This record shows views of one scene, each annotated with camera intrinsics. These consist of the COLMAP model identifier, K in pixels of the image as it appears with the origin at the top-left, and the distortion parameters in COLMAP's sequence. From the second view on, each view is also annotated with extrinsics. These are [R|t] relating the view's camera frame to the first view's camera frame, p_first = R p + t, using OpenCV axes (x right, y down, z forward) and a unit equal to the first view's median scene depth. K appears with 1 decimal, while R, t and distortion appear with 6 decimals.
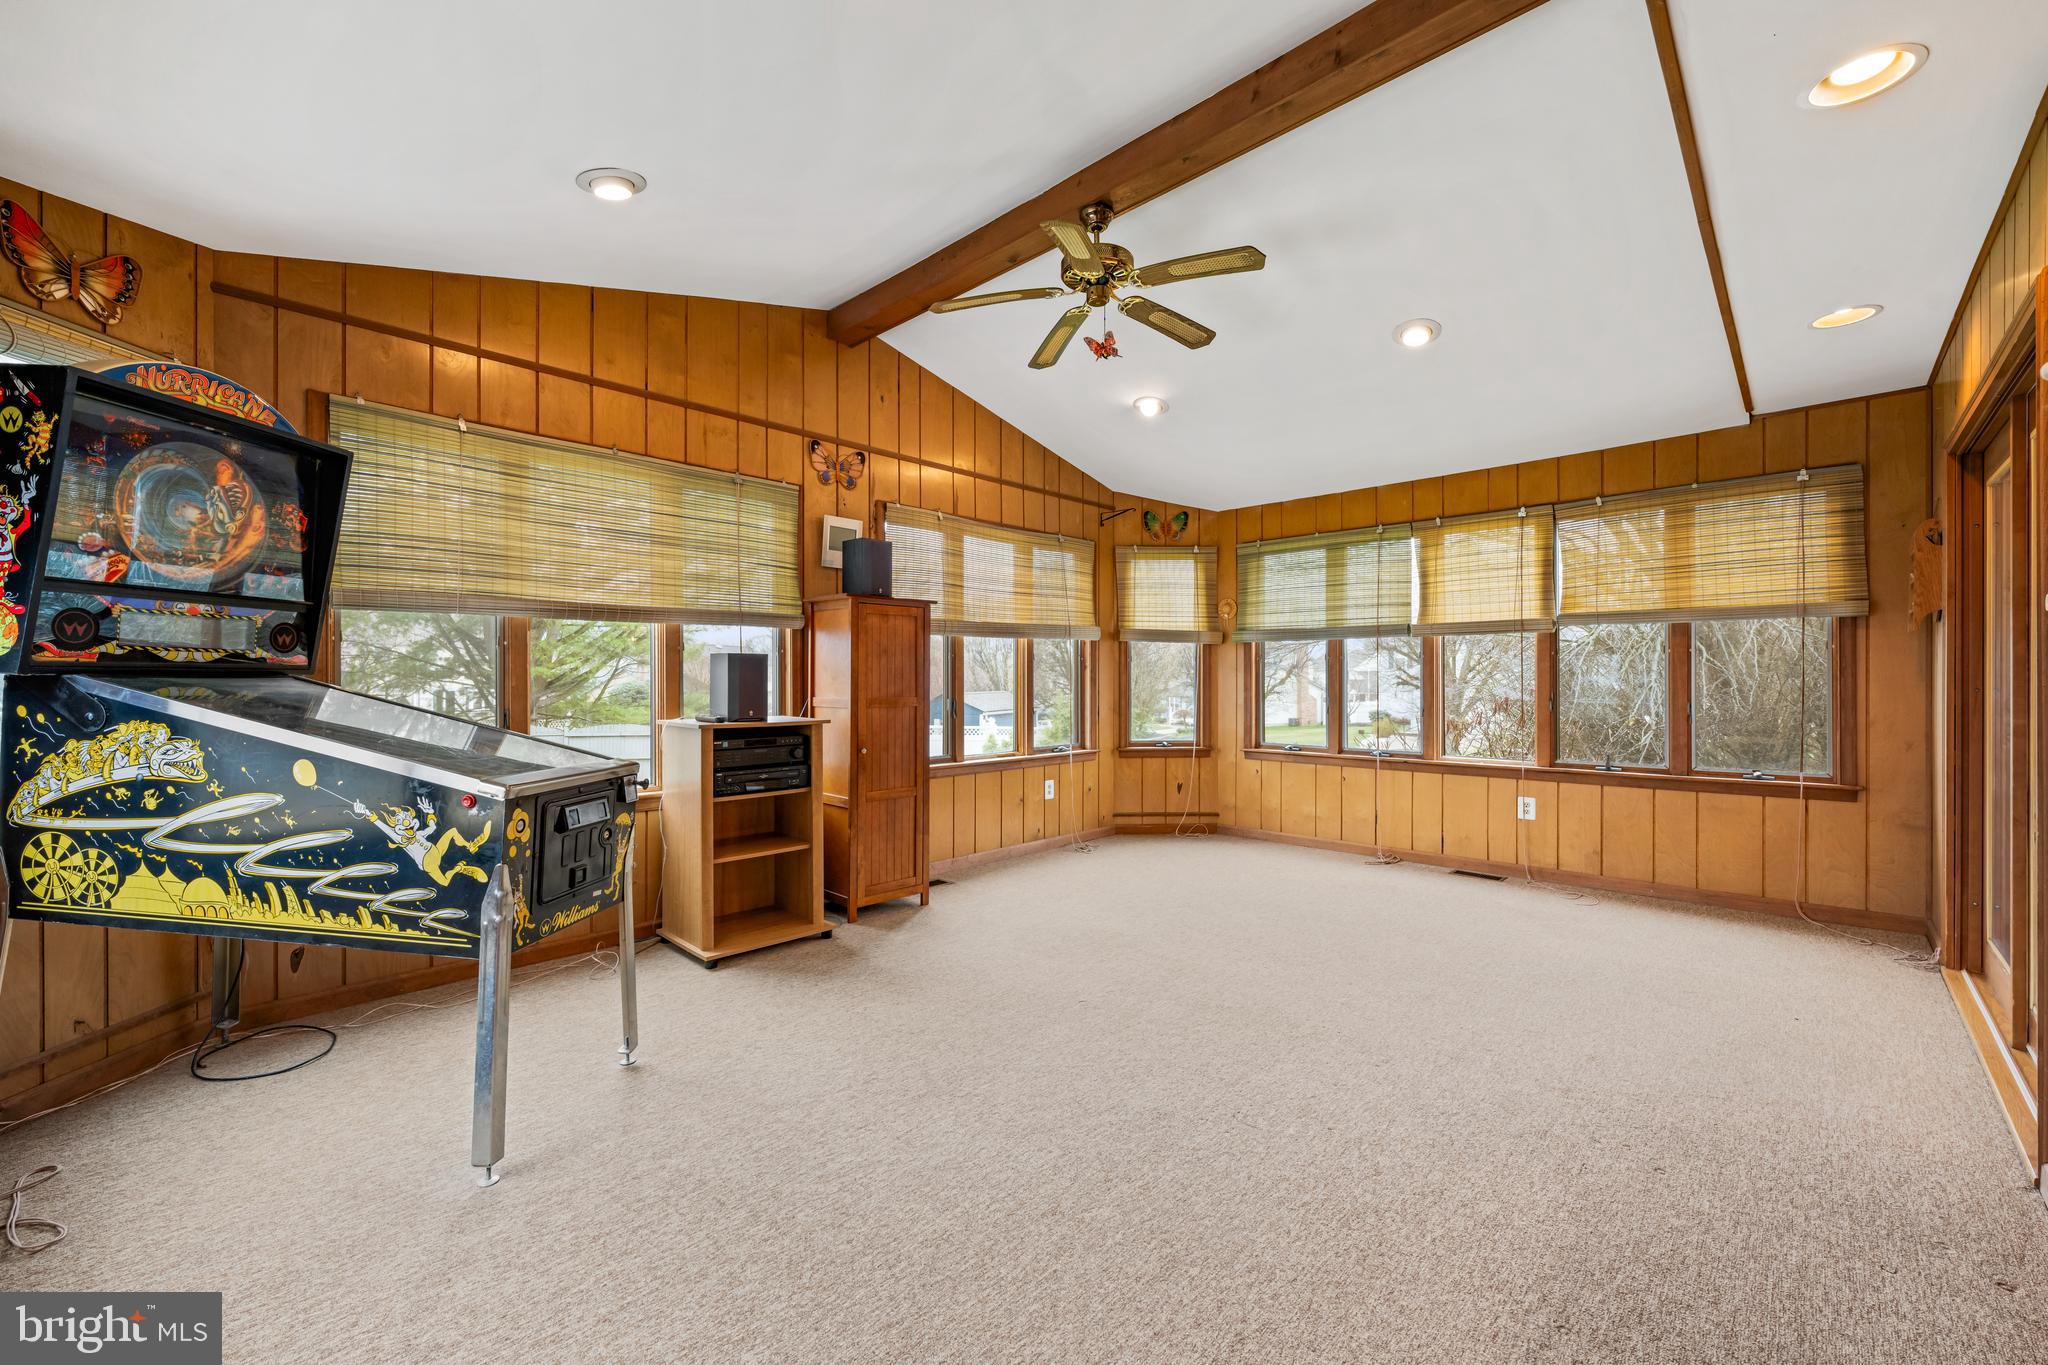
lens RADIAL K [[811.6, 0, 1030.5], [0, 811.6, 678.3], [0, 0, 1]] dist [0.000535, 0.000020]
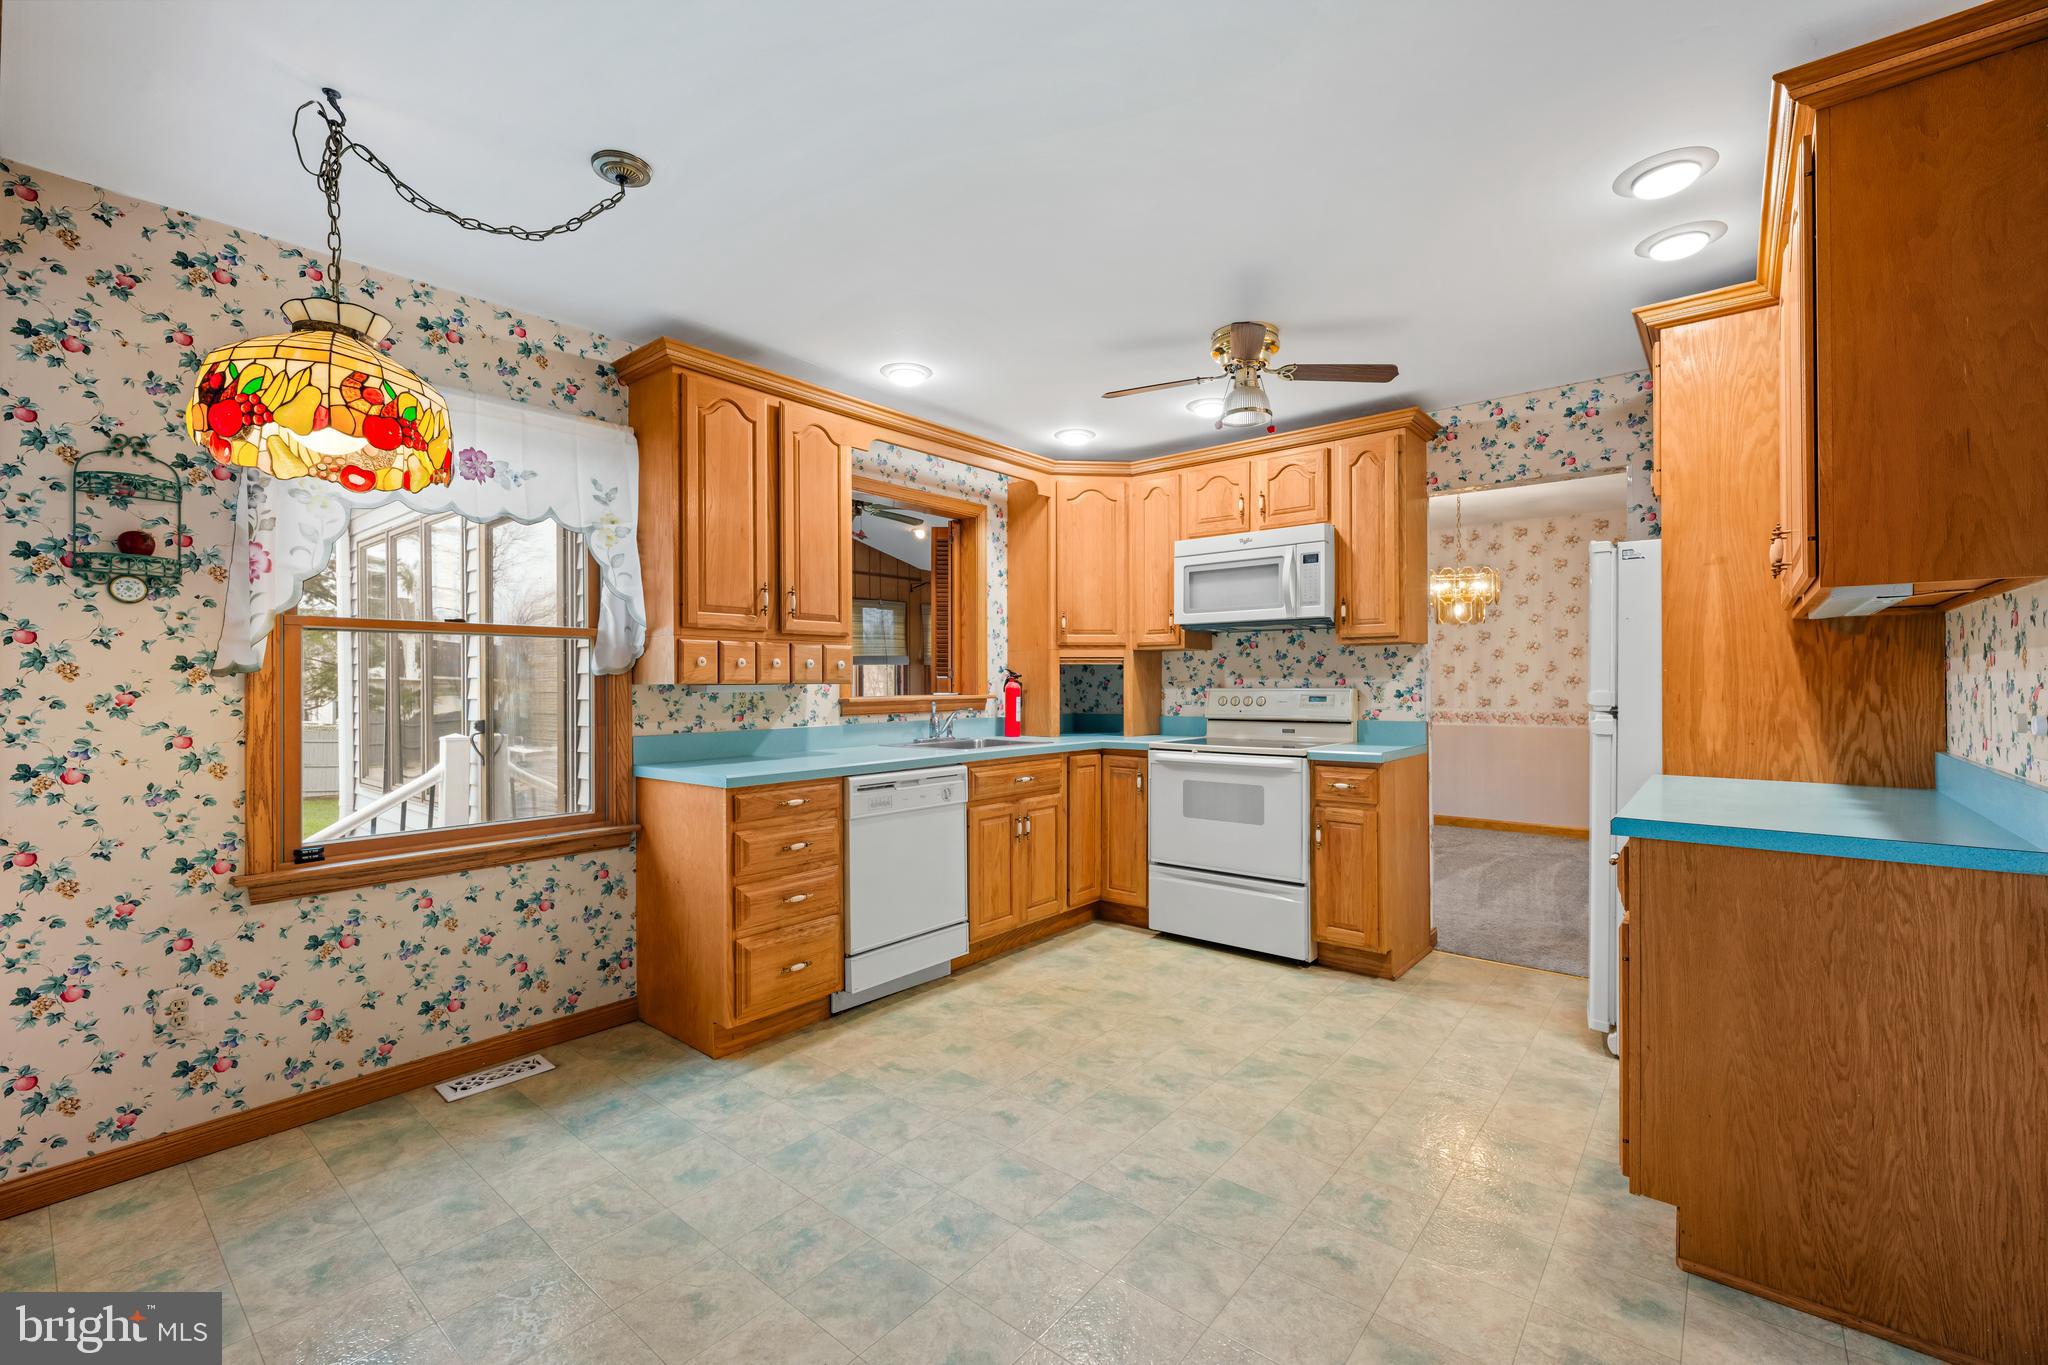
lens RADIAL K [[855.6, 0, 1029.8], [0, 855.6, 680.7], [0, 0, 1]] dist [-0.000612, -0.000121]
pose [[0.997269, -0.005468, 0.073647, 0.269209], [0.005632, 0.999982, -0.002016, -0.014540], [-0.073634, 0.002425, 0.997282, -0.940780]]
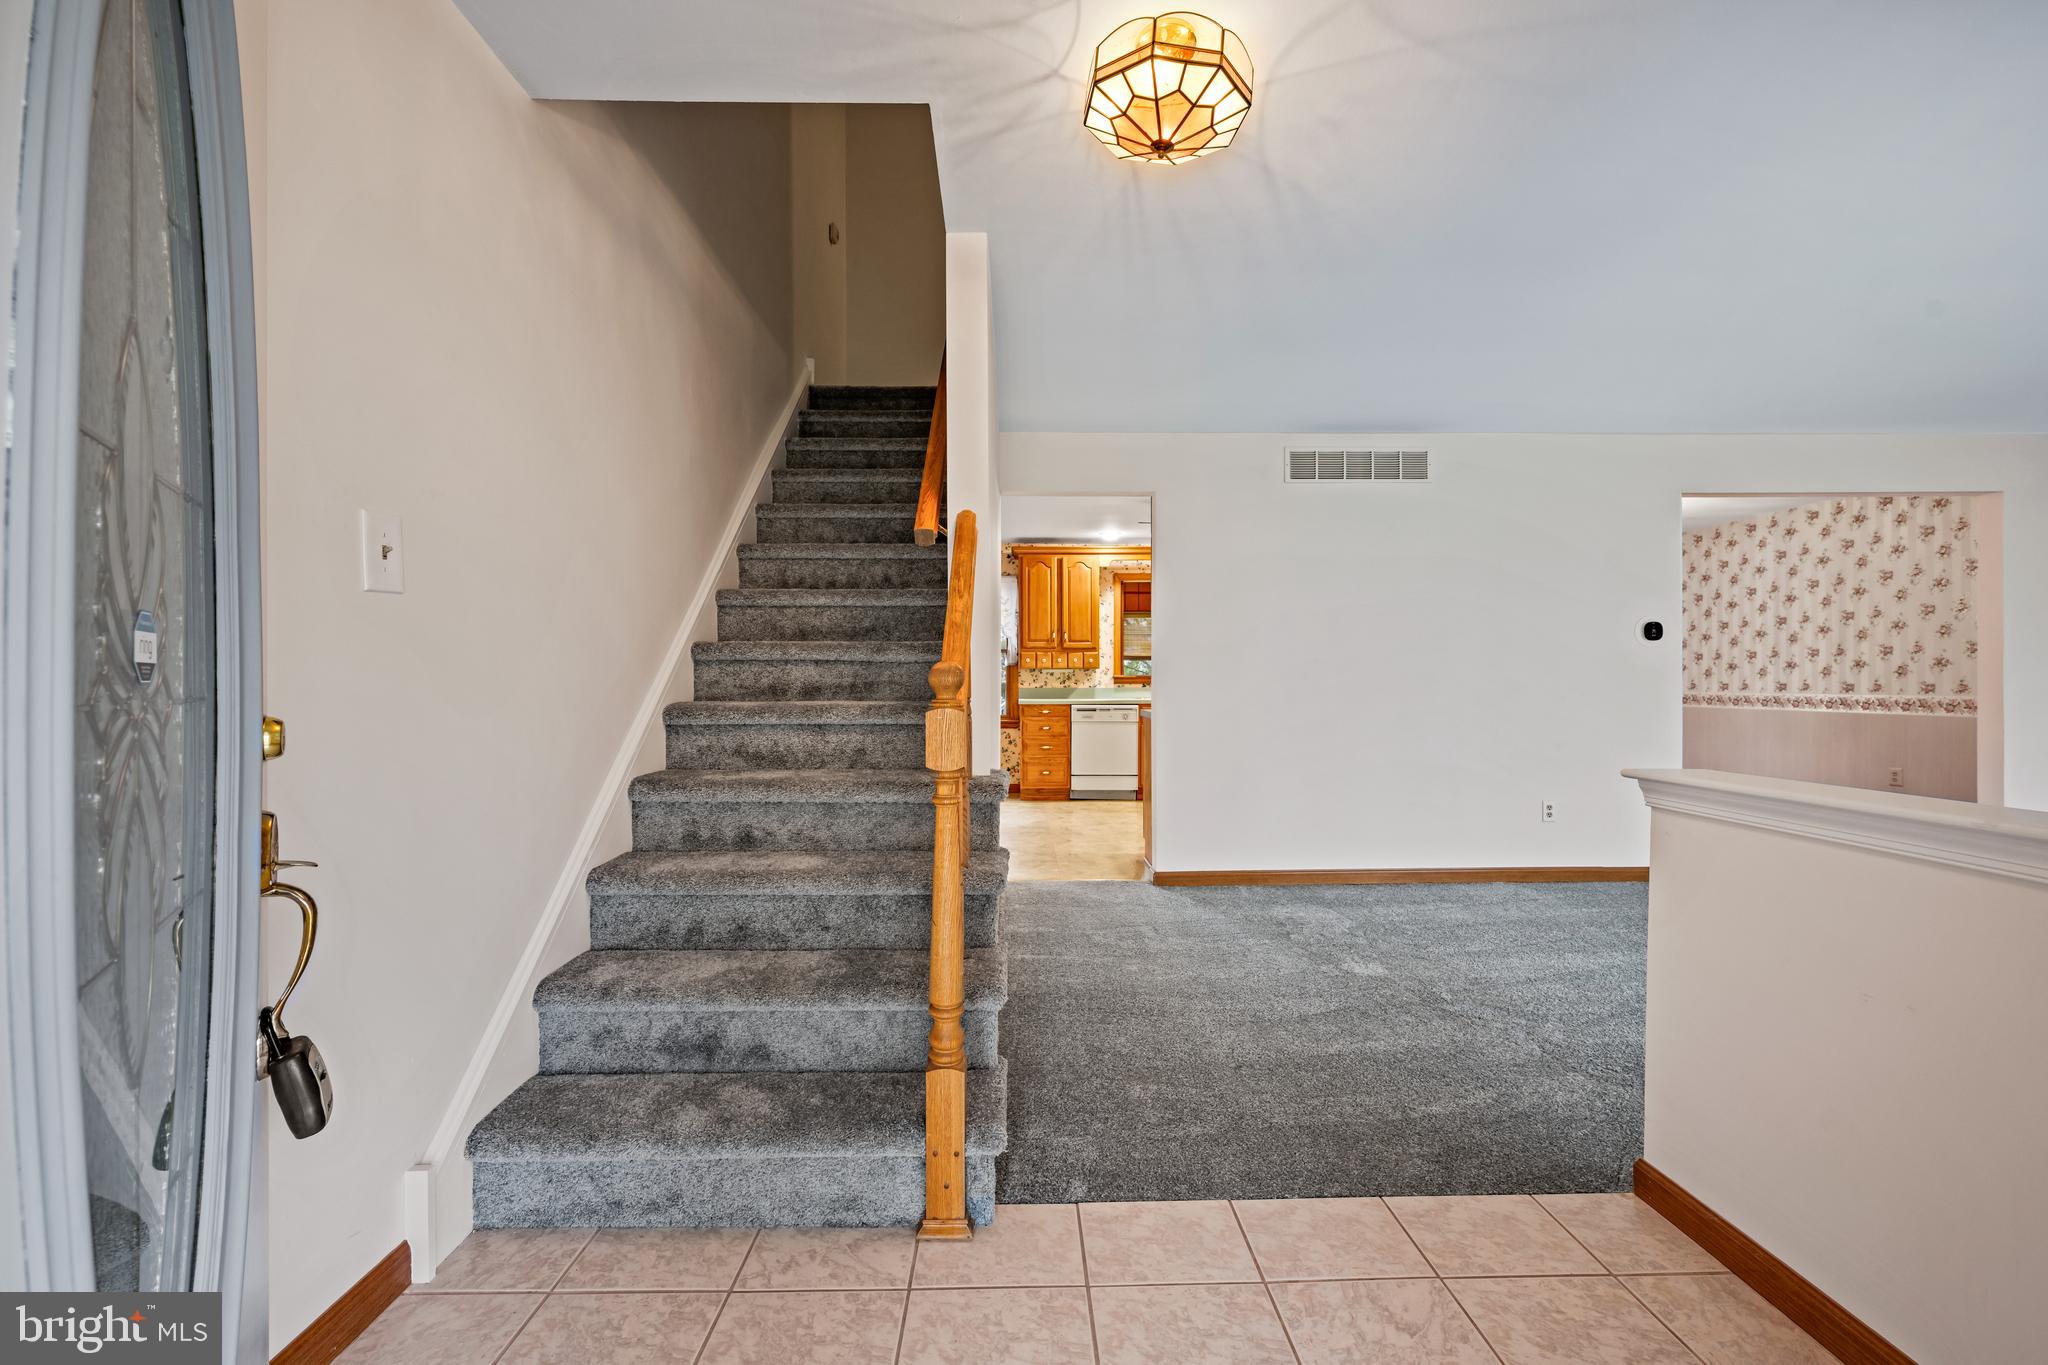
lens RADIAL K [[811.6, 0, 1030.5], [0, 811.6, 678.3], [0, 0, 1]] dist [0.000535, 0.000020]
pose [[0.708457, -0.003665, -0.705744, 1.326242], [0.003086, 0.999993, -0.002096, 0.010474], [0.705747, -0.000693, 0.708463, -1.499269]]
